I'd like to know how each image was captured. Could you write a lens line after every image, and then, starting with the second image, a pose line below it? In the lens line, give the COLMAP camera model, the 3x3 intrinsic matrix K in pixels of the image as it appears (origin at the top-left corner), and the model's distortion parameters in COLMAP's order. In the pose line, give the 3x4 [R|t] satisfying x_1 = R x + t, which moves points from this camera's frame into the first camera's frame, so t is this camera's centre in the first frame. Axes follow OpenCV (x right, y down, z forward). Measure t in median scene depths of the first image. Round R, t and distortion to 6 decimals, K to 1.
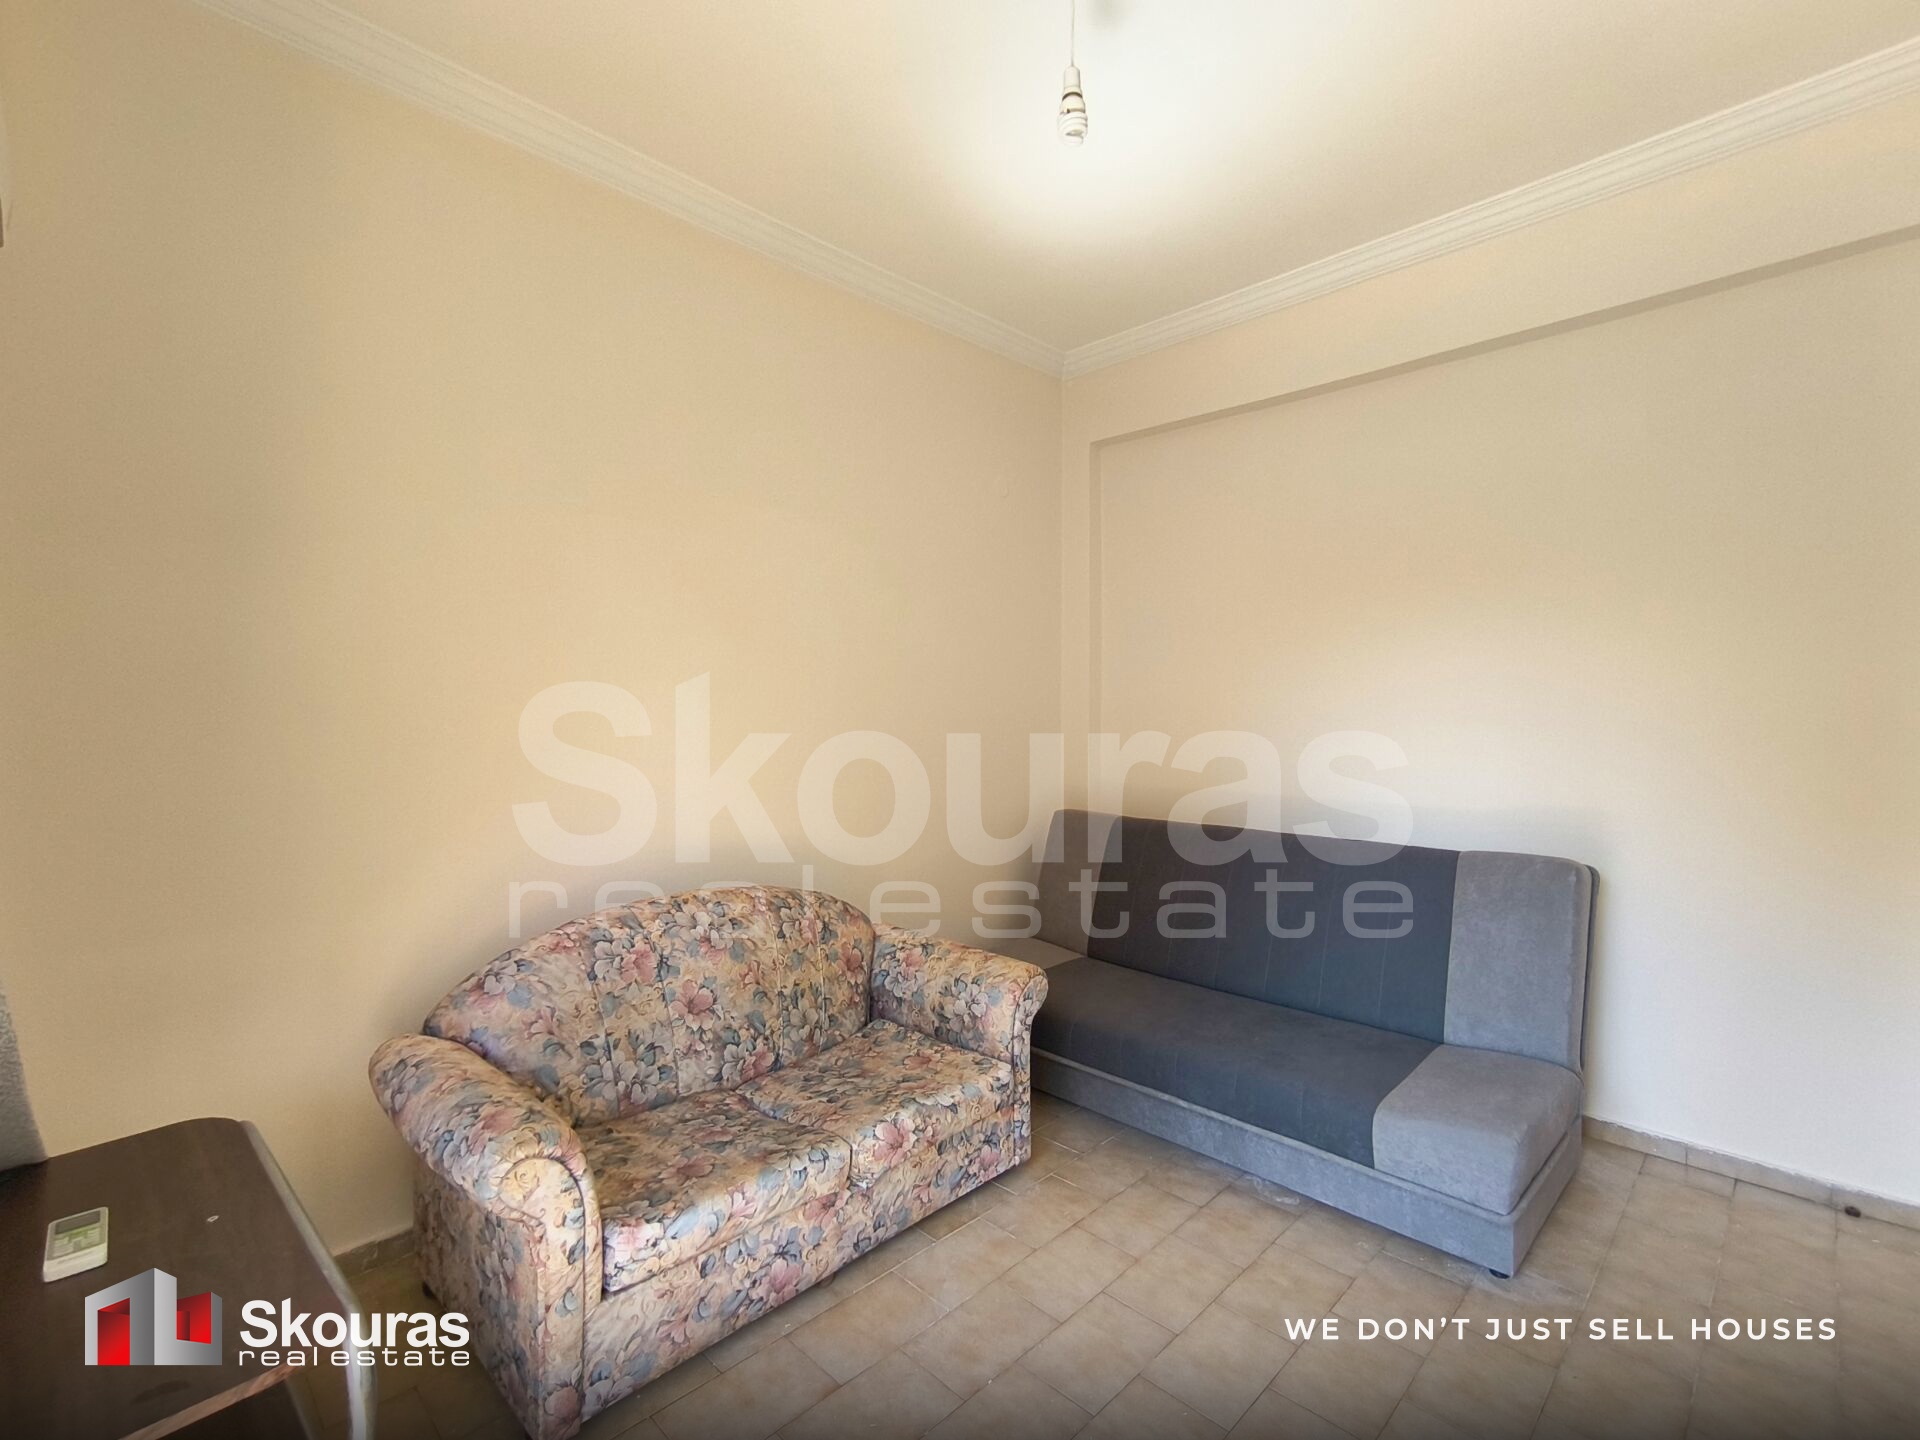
lens RADIAL K [[880.2, 0, 969.5], [0, 880.2, 711.0], [0, 0, 1]] dist [-0.012547, 0.003158]
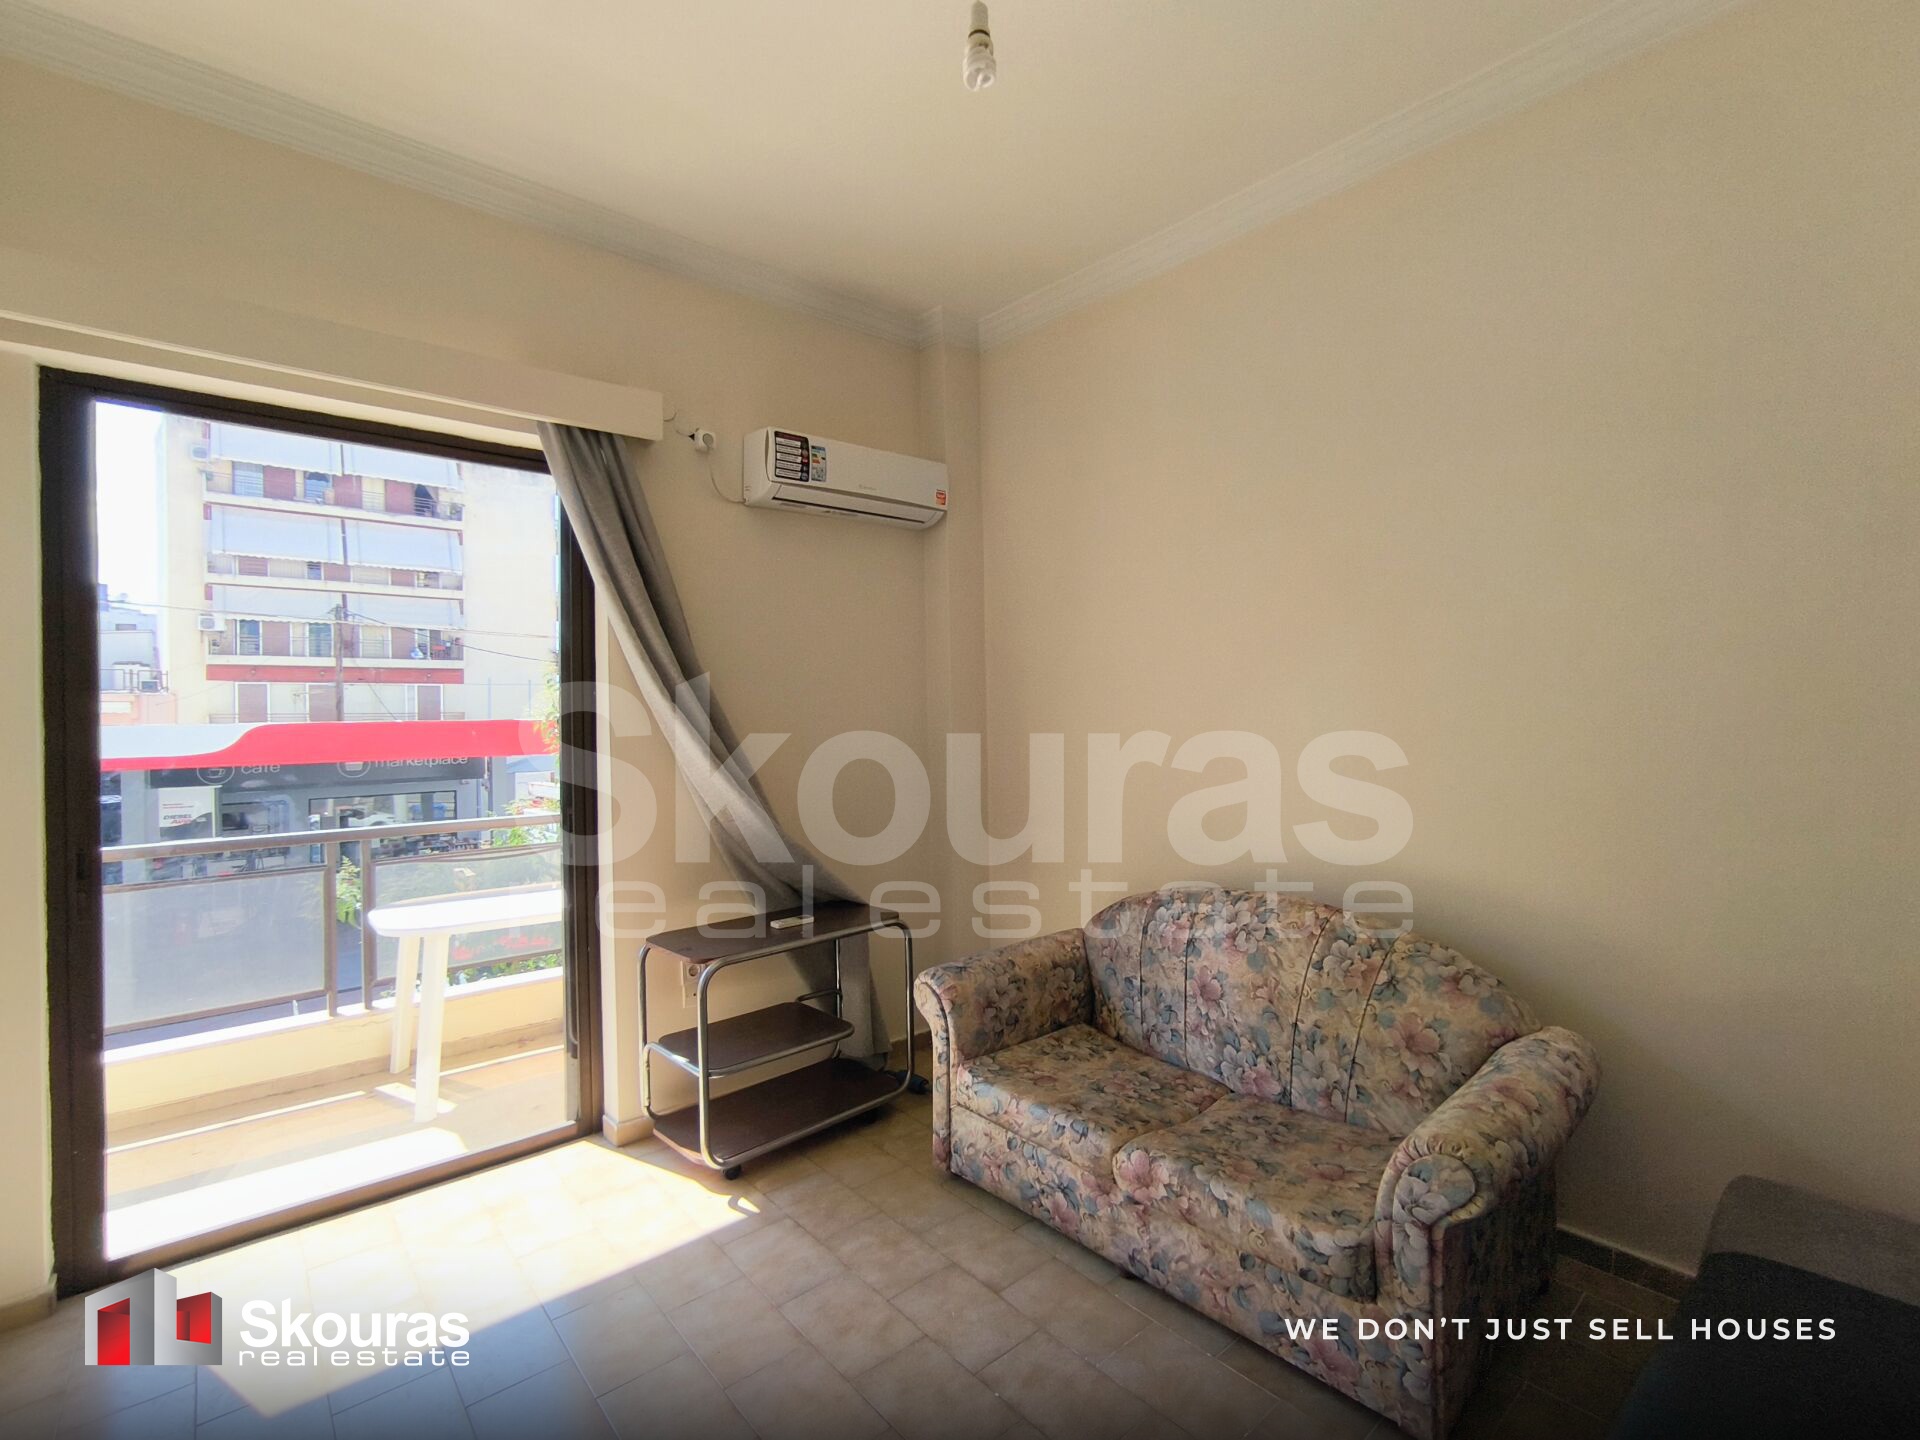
lens RADIAL K [[880.2, 0, 978.3], [0, 880.2, 721.9], [0, 0, 1]] dist [-0.012547, 0.003158]
pose [[-0.122649, -0.012536, -0.992371, 0.803693], [0.027934, 0.999480, -0.016079, 0.019109], [0.992057, -0.029693, -0.122235, 0.891976]]
